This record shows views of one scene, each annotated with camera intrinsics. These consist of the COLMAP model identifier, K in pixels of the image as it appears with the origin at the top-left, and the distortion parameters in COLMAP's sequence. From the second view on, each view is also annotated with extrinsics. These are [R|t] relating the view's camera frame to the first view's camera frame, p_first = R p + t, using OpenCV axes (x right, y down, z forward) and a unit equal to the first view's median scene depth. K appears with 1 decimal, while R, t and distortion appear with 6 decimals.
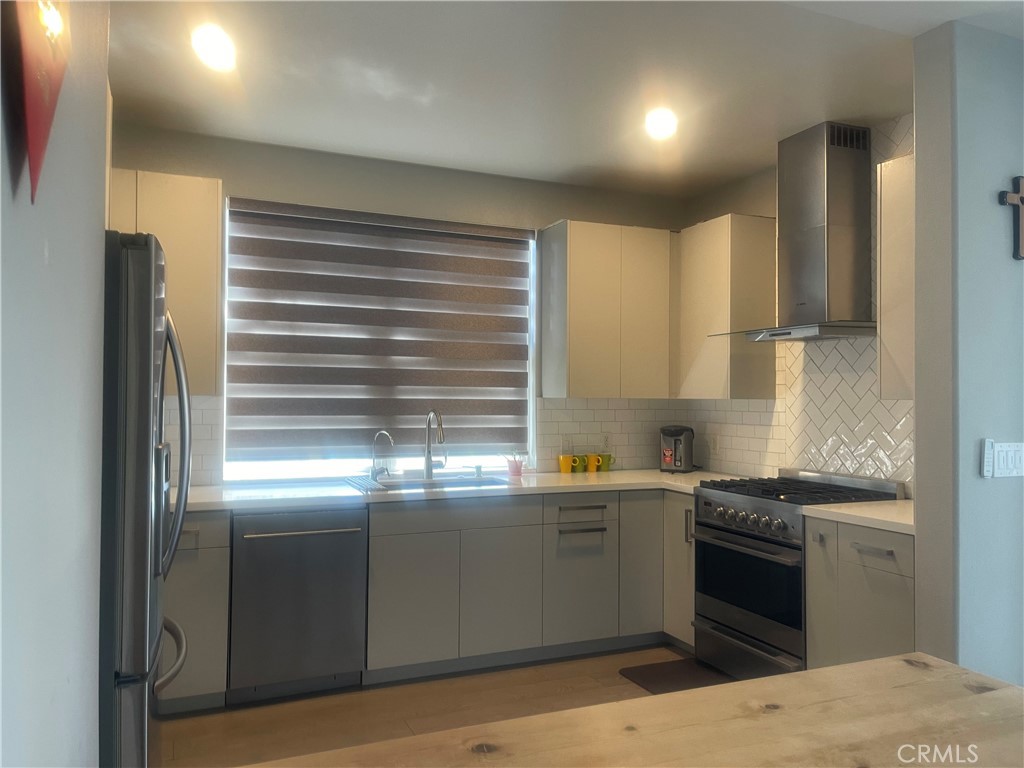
lens RADIAL K [[769.4, 0, 516.4], [0, 769.4, 383.6], [0, 0, 1]] dist [0.031149, 0.004081]
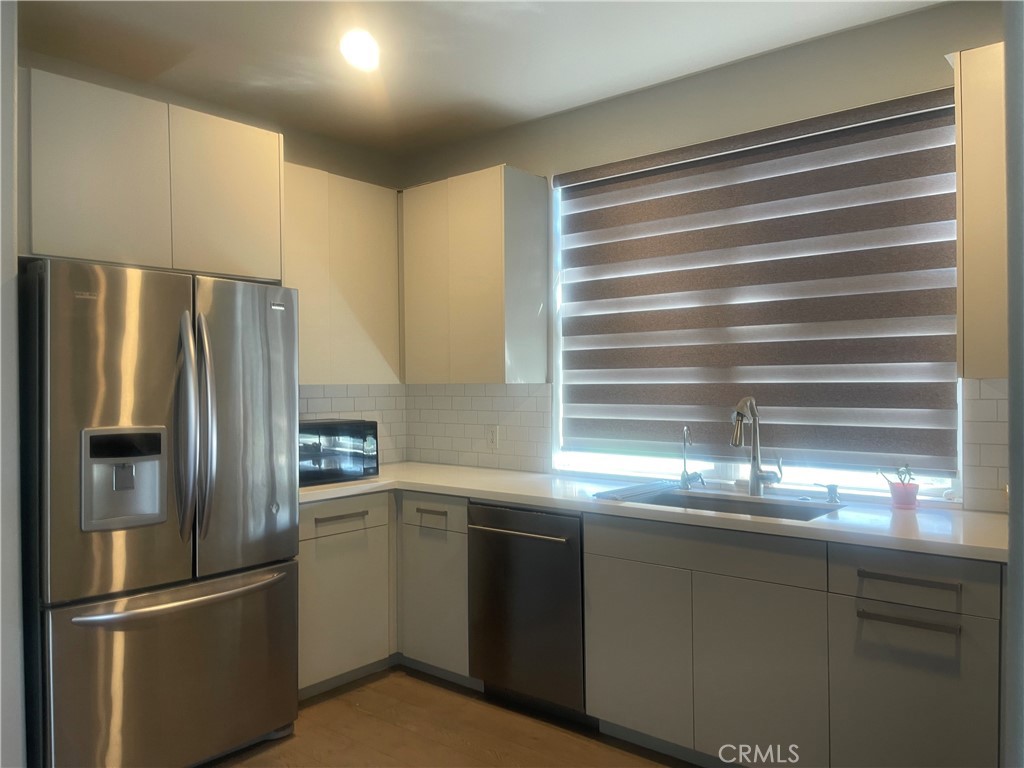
lens RADIAL K [[769.4, 0, 514.7], [0, 769.4, 387.6], [0, 0, 1]] dist [0.031149, 0.004081]
pose [[0.439005, -0.007454, -0.898454, 0.431393], [0.025763, 0.999659, 0.004295, 0.015200], [0.898115, -0.025032, 0.439047, 0.487041]]
